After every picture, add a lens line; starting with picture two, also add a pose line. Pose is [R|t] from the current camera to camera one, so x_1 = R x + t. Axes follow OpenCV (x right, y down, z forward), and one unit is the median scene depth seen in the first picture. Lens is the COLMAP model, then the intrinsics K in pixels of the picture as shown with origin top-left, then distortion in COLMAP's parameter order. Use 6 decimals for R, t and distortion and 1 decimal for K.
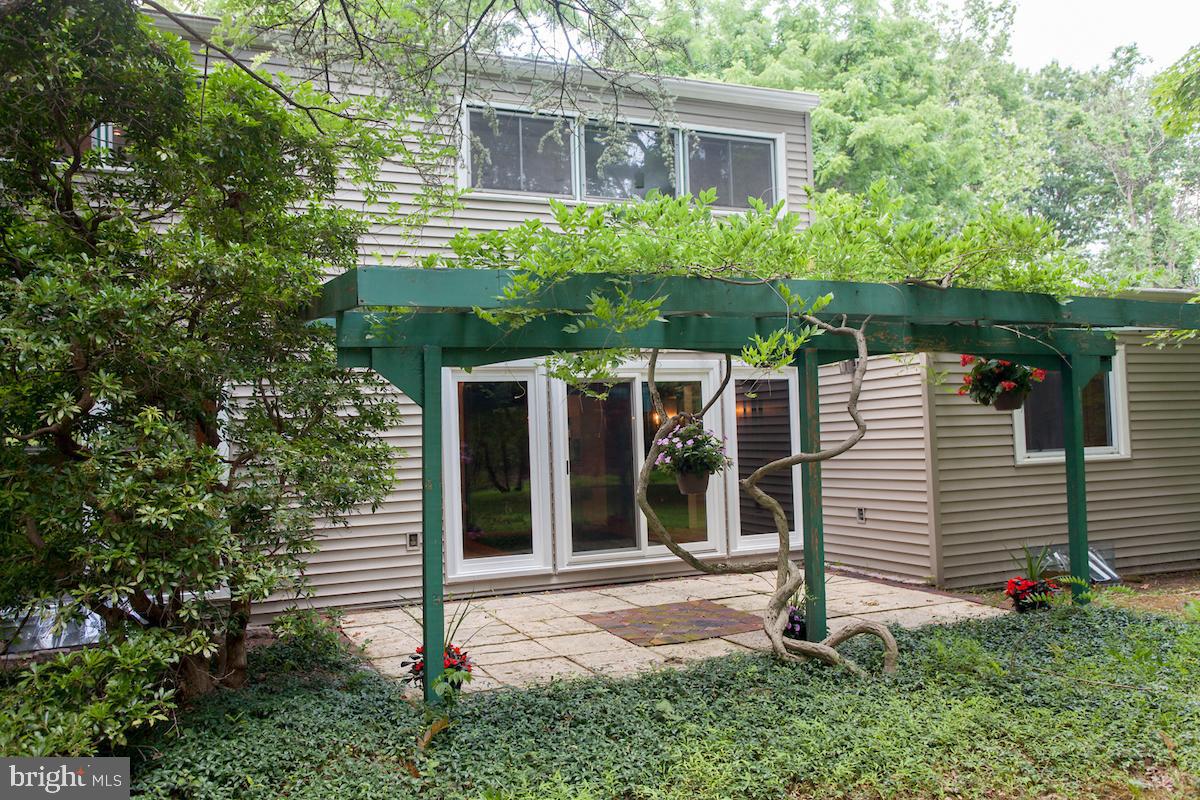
lens RADIAL K [[970.1, 0, 600.0], [0, 970.1, 400.0], [0, 0, 1]] dist [0.033767, 0.003588]
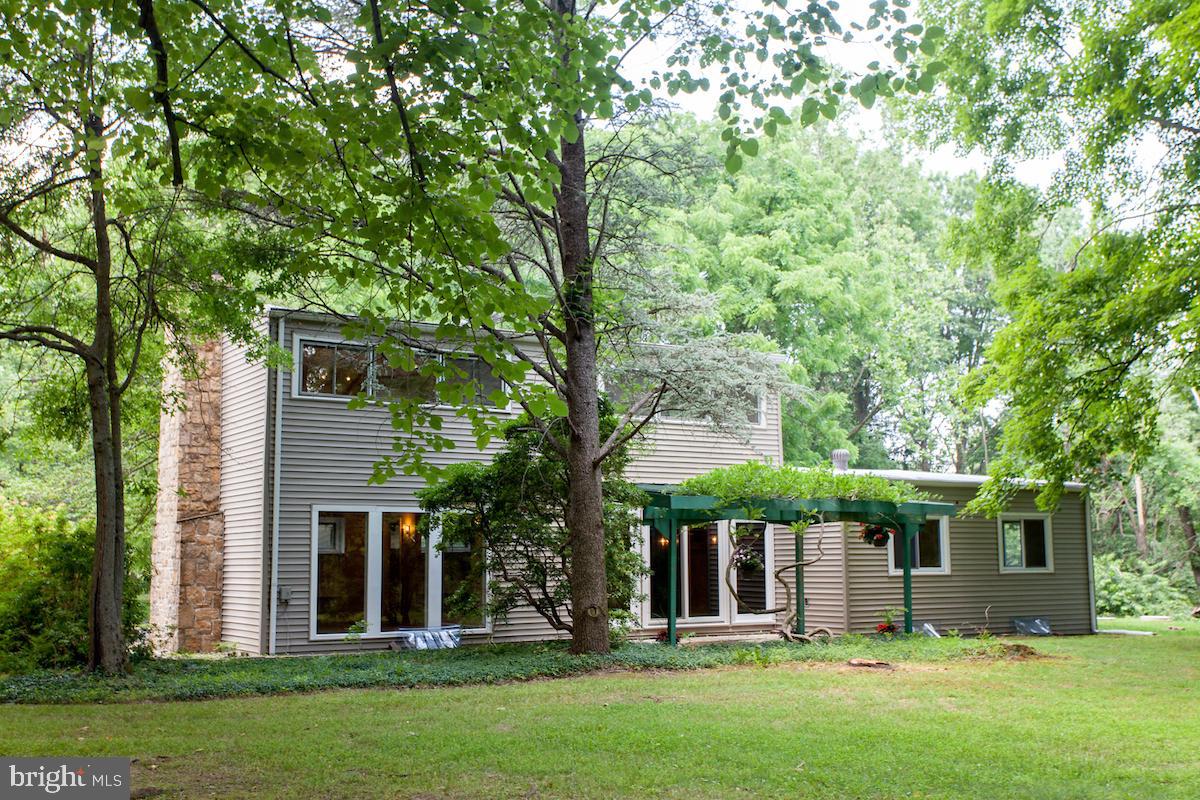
lens RADIAL K [[1325.9, 0, 600.0], [0, 1325.9, 400.0], [0, 0, 1]] dist [-0.005418, -0.006272]
pose [[0.988375, 0.047058, 0.144570, -0.148238], [-0.034978, 0.995767, -0.084999, -0.009737], [-0.147958, 0.078954, 0.985837, -0.426847]]
